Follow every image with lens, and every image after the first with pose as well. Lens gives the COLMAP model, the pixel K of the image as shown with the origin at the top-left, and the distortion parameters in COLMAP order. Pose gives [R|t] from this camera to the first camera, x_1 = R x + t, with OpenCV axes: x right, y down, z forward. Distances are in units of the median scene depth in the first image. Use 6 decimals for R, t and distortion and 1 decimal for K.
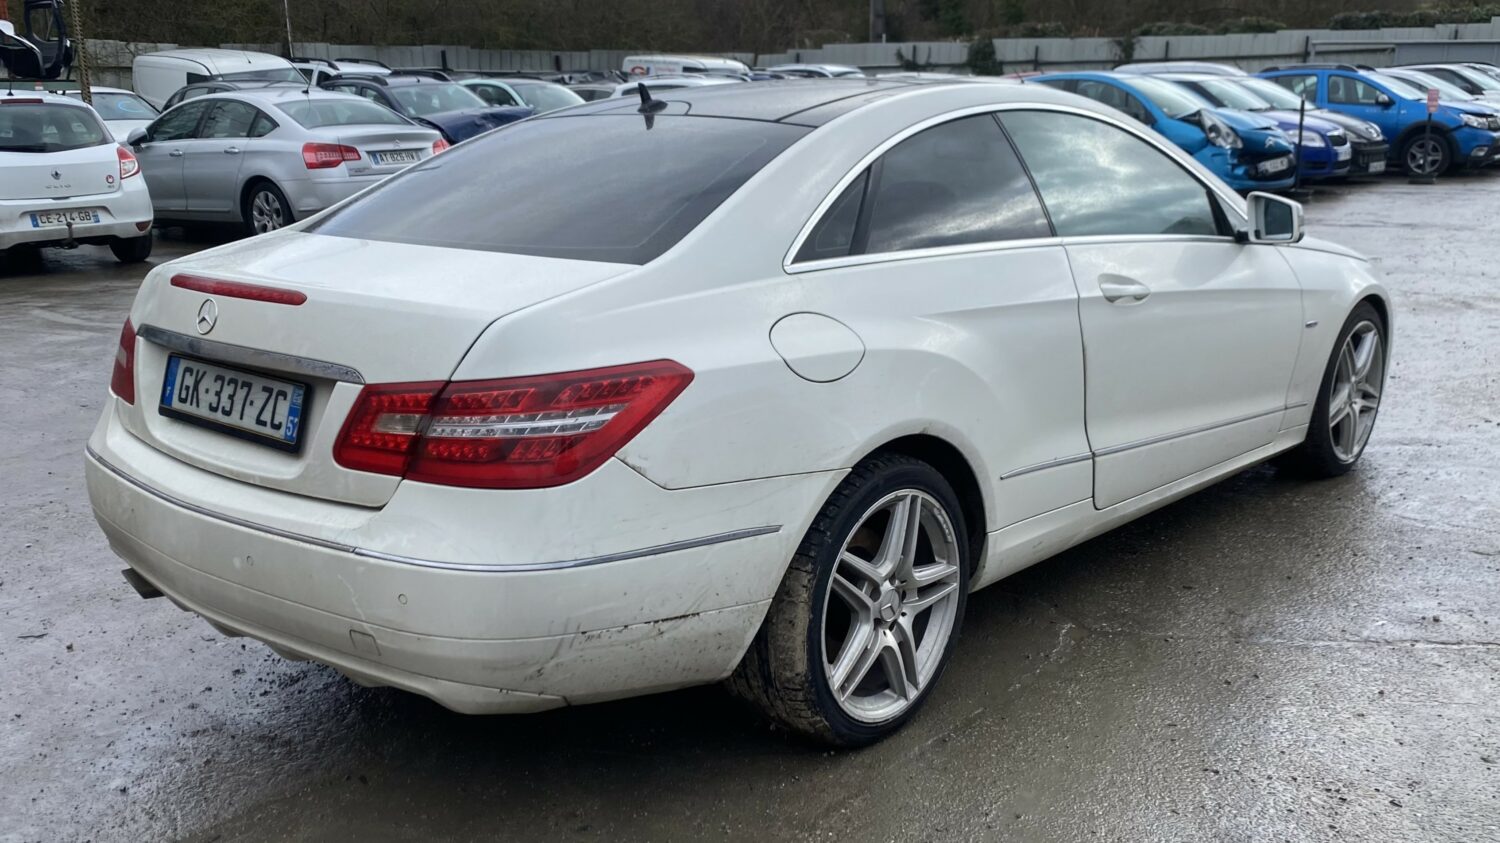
lens RADIAL K [[1472.5, 0, 750.0], [0, 1472.5, 421.5], [0, 0, 1]] dist [0.044737, -0.013298]
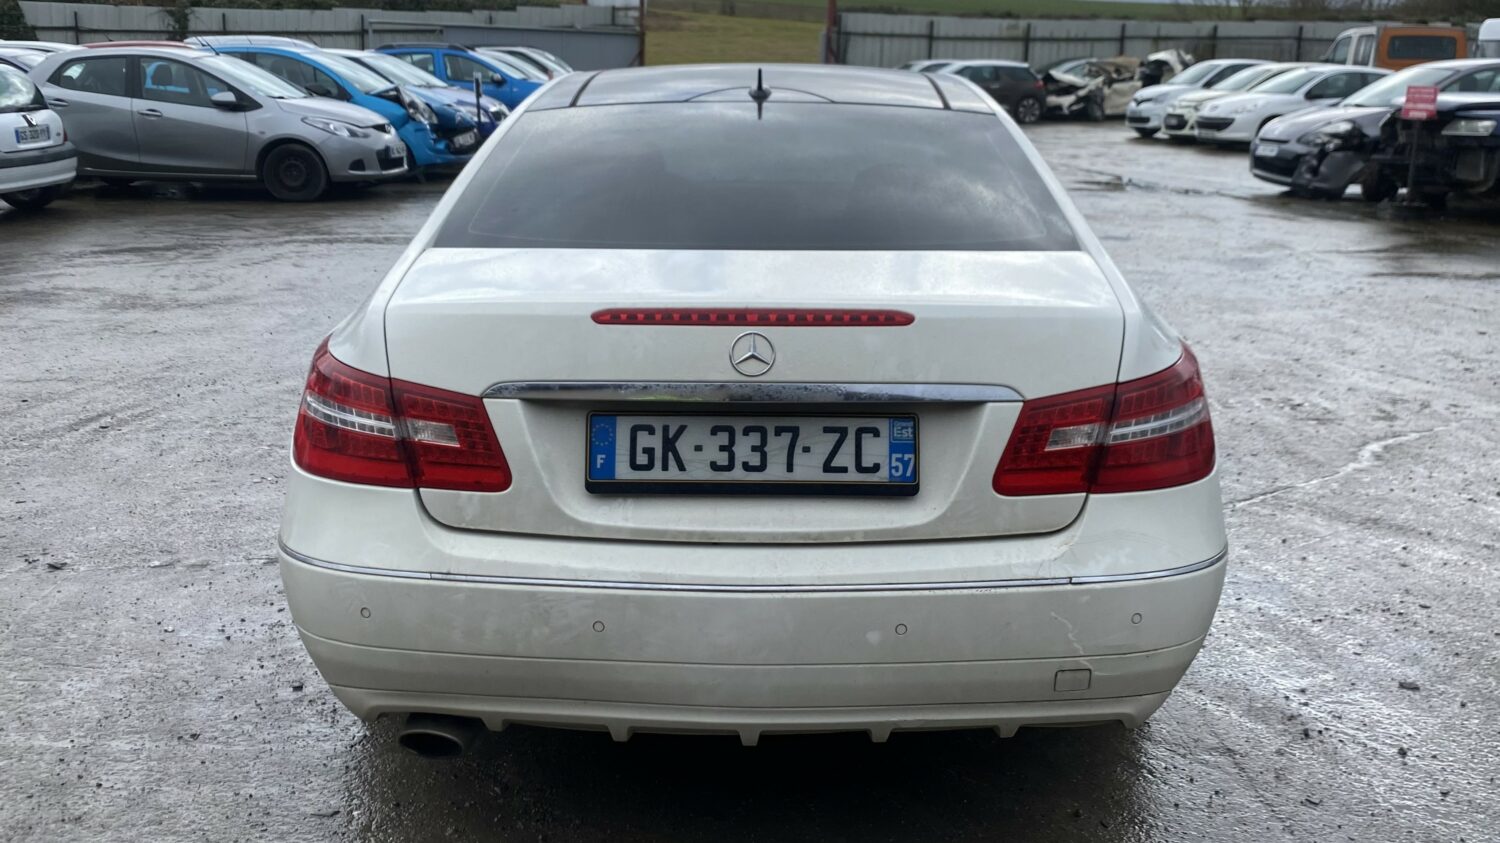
lens RADIAL K [[1469.1, 0, 753.4], [0, 1469.1, 341.7], [0, 0, 1]] dist [0.077554, -0.002025]
pose [[0.745904, -0.113519, 0.656309, -0.201344], [0.135912, 0.990577, 0.016870, -0.020423], [-0.652040, 0.076617, 0.754304, 0.086584]]
